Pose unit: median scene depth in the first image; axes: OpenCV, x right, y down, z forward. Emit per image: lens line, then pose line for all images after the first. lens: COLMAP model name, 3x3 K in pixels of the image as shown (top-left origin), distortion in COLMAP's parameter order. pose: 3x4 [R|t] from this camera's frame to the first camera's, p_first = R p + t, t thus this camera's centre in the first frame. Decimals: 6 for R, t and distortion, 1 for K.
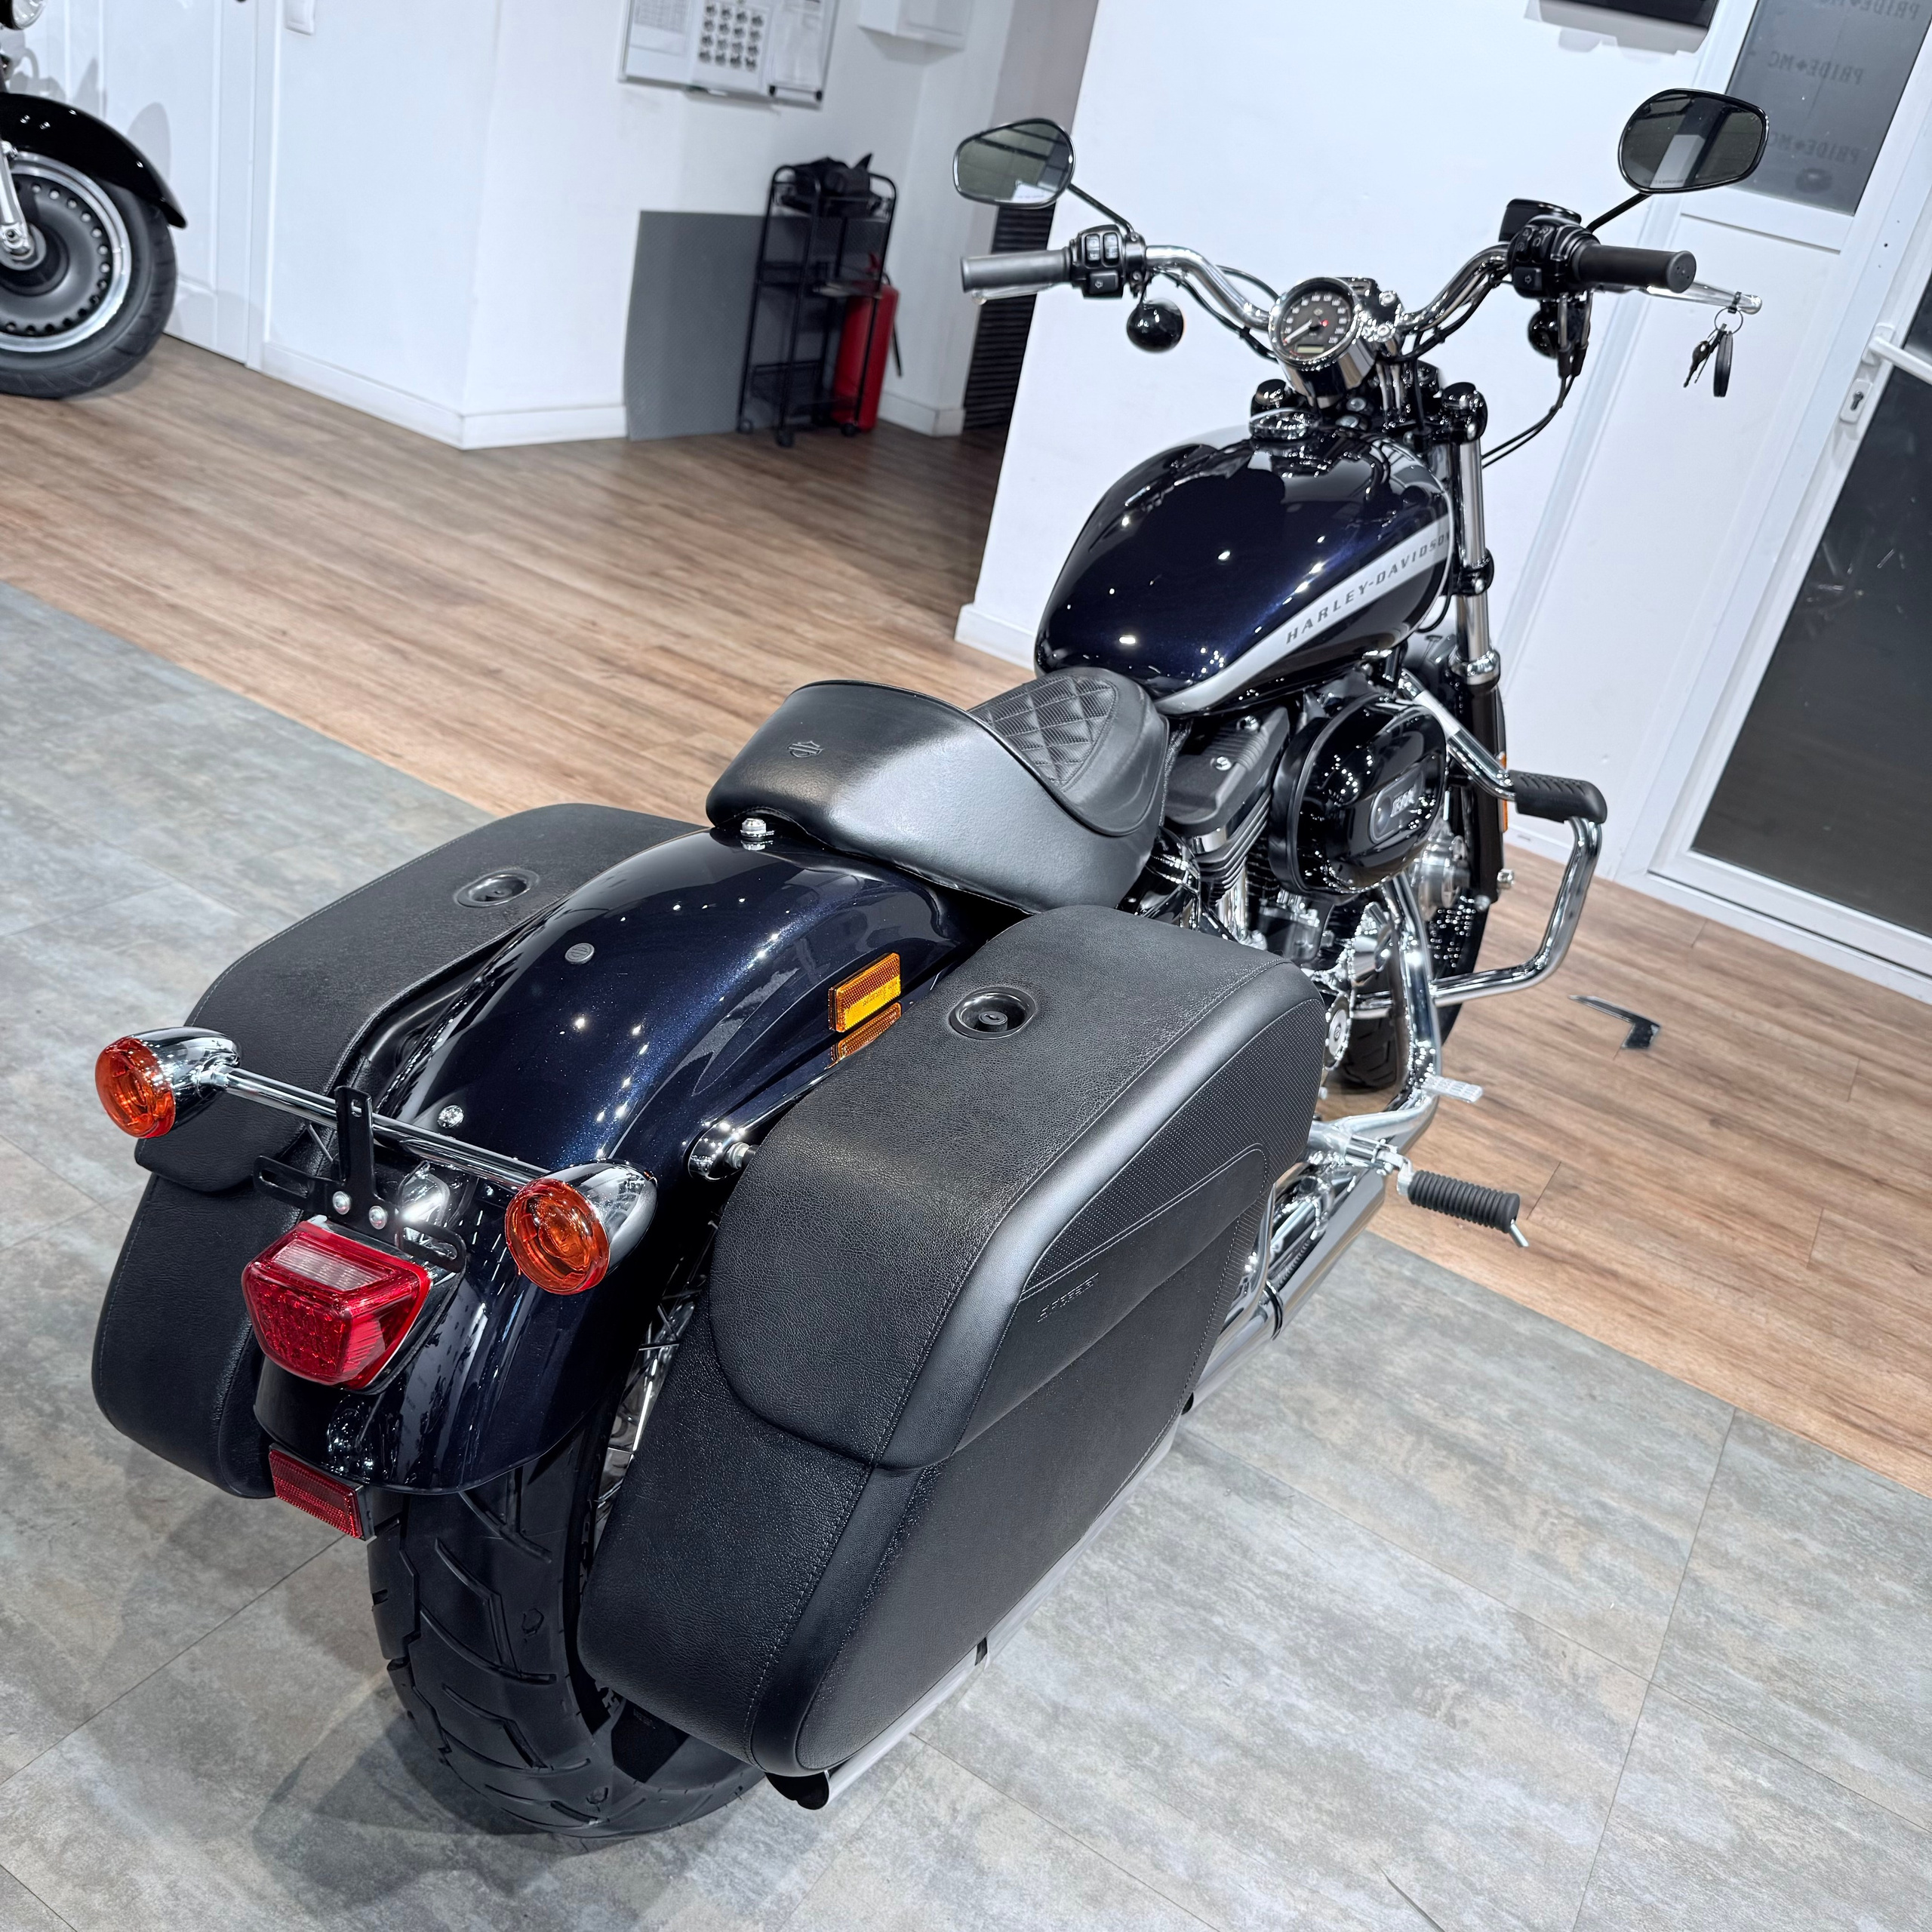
lens RADIAL K [[1808.7, 0, 970.4], [0, 1808.7, 974.4], [0, 0, 1]] dist [0.017088, -0.034372]
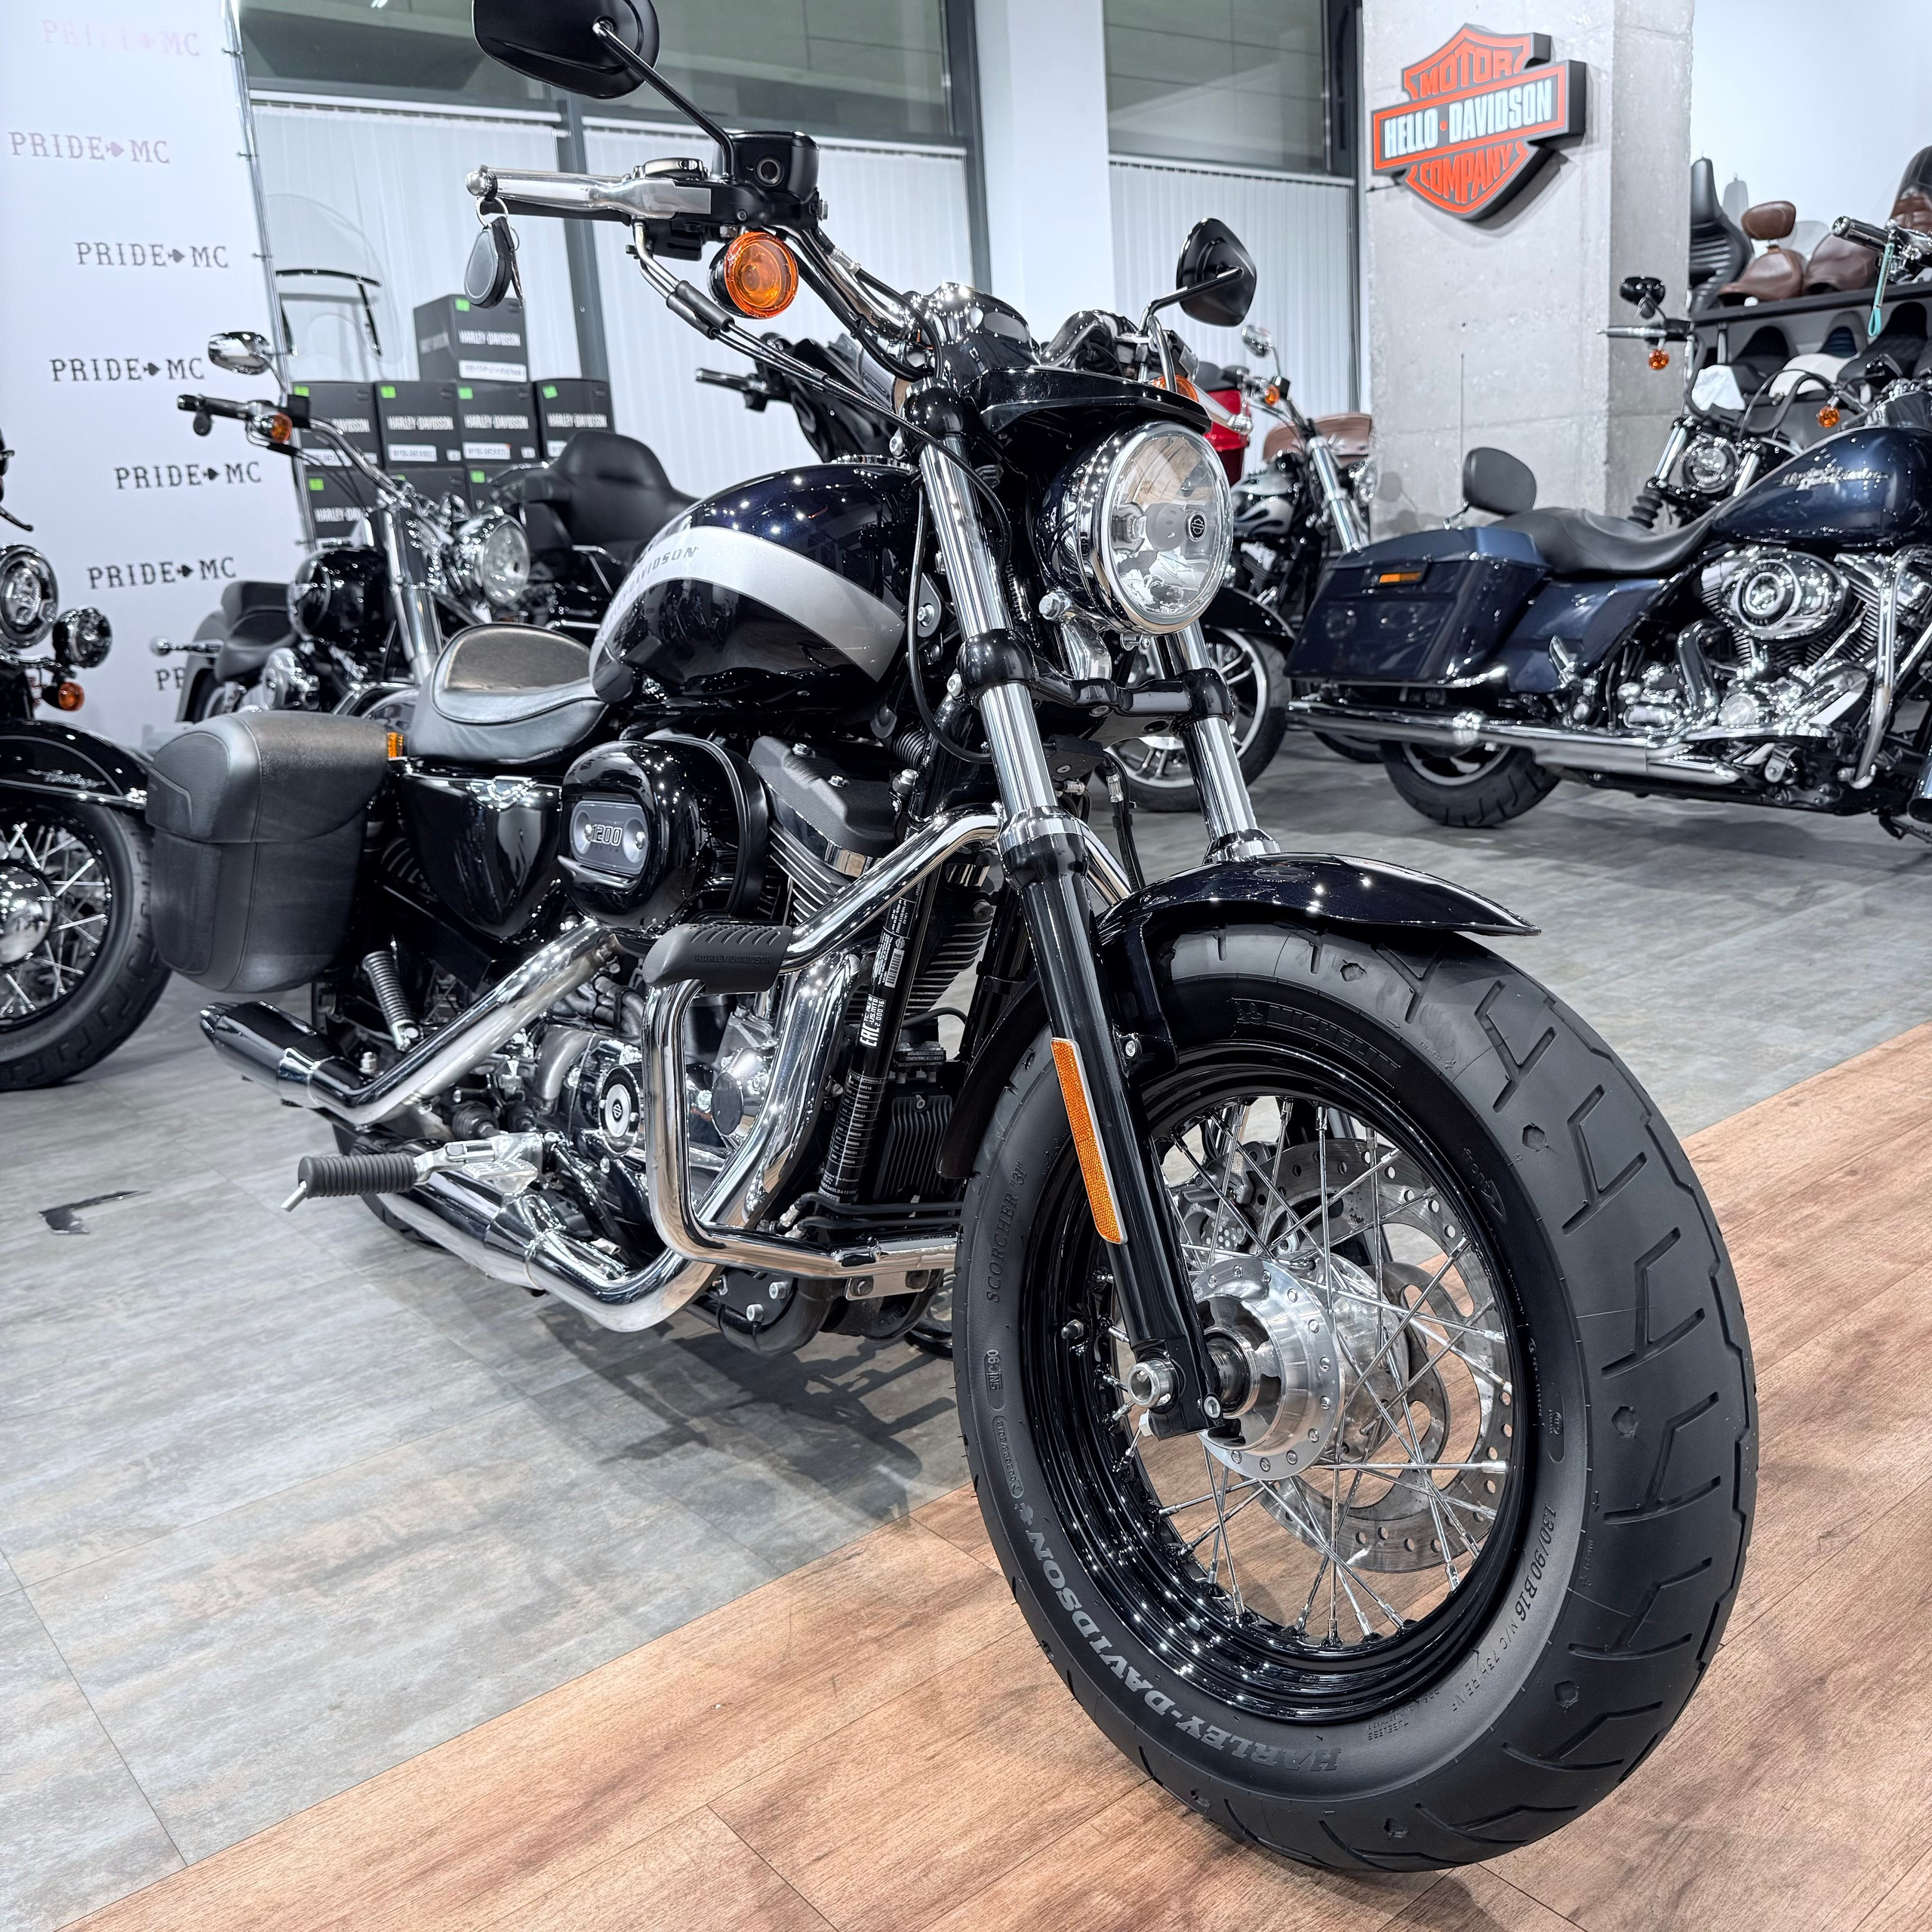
lens RADIAL K [[1810.1, 0, 968.0], [0, 1810.1, 962.9], [0, 0, 1]] dist [0.079920, -0.134625]
pose [[-0.355408, 0.046355, -0.933561, 1.059586], [-0.436781, 0.874780, 0.209720, -0.318986], [0.826382, 0.482298, -0.290657, 1.491973]]
